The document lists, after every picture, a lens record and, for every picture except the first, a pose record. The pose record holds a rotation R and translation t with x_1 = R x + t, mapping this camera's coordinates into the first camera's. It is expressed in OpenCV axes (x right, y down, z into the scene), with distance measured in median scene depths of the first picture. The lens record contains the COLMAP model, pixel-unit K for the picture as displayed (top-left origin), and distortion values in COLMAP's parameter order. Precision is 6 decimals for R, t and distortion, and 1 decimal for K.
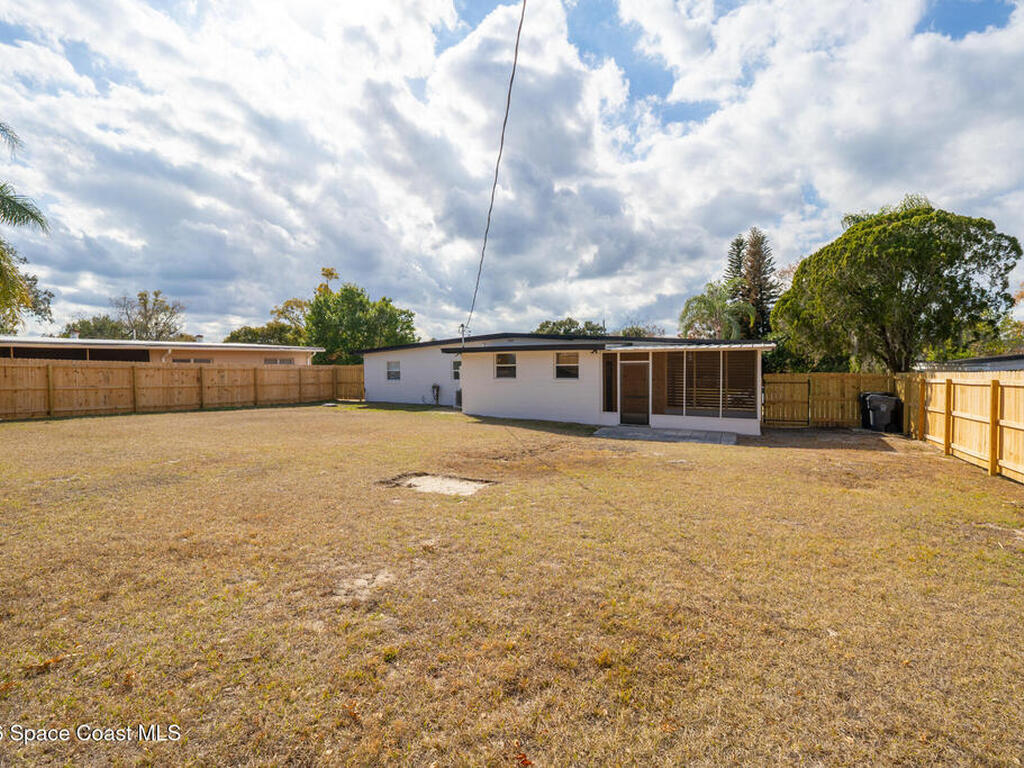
lens RADIAL K [[488.8, 0, 512.0], [0, 488.8, 366.5], [0, 0, 1]] dist [-0.001772, -0.016170]
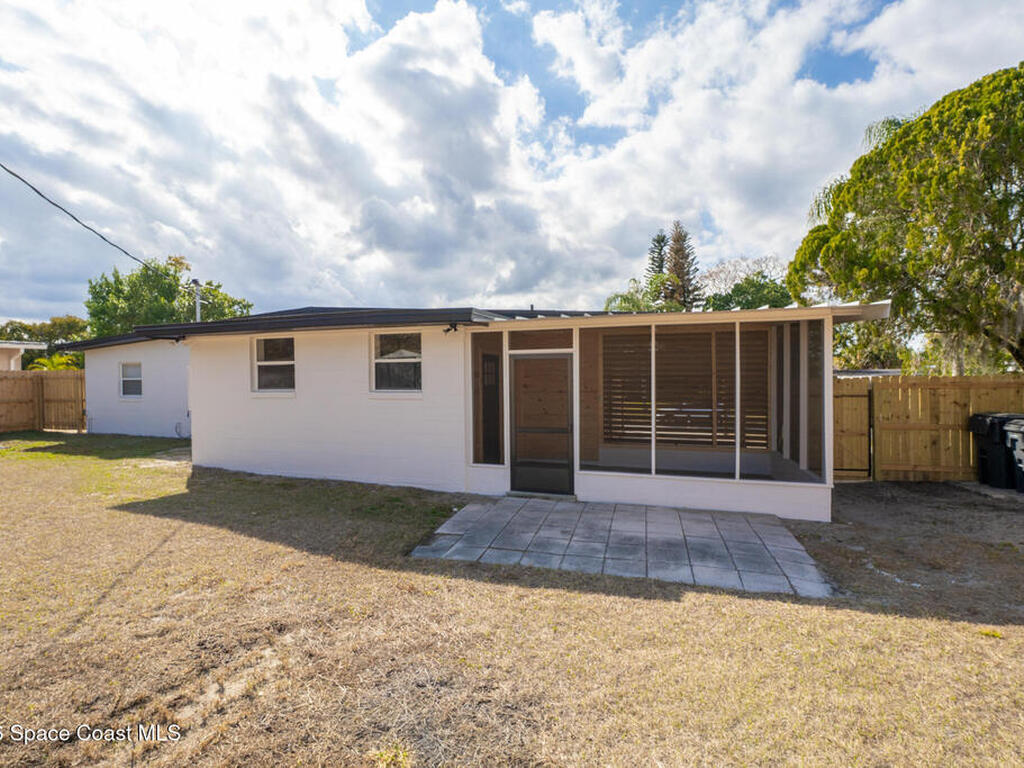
lens RADIAL K [[489.2, 0, 506.3], [0, 489.2, 382.8], [0, 0, 1]] dist [-0.015395, -0.005258]
pose [[0.987654, -0.004283, 0.156592, 0.125895], [0.003340, 0.999975, 0.006286, 0.013521], [-0.156615, -0.005685, 0.987643, 0.474452]]
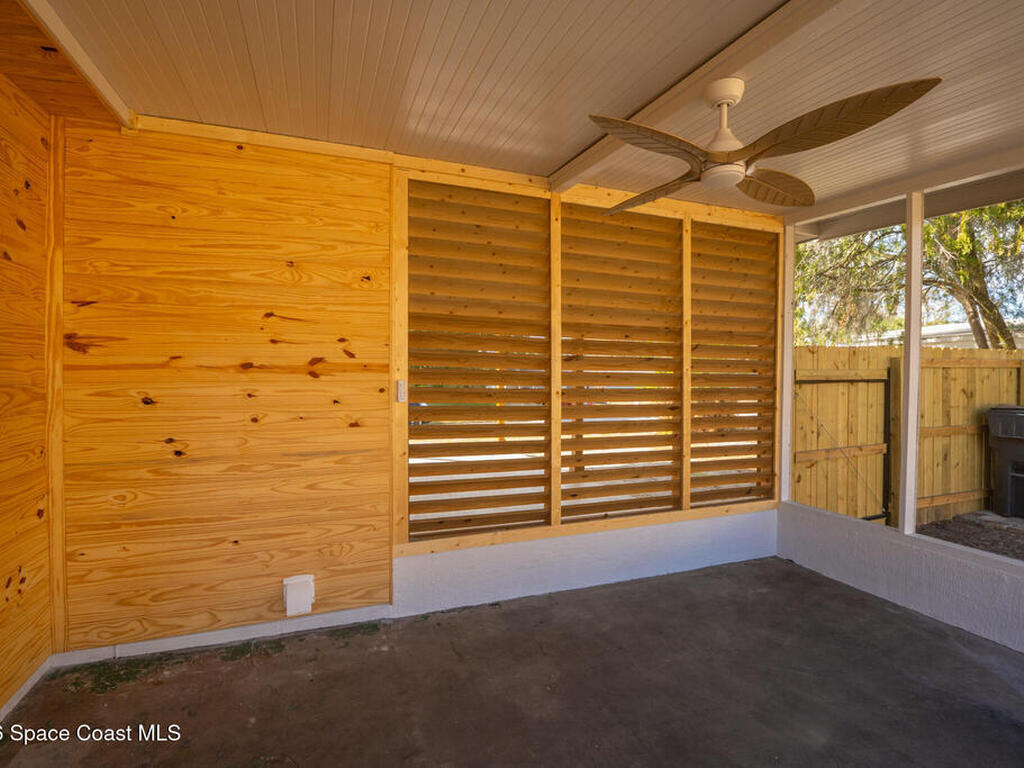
lens RADIAL K [[489.2, 0, 506.3], [0, 489.2, 382.8], [0, 0, 1]] dist [-0.015395, -0.005258]
pose [[0.681752, -0.001752, 0.731582, 0.212762], [-0.002541, 0.999985, 0.004763, 0.029077], [-0.731579, -0.005106, 0.681737, 0.827172]]
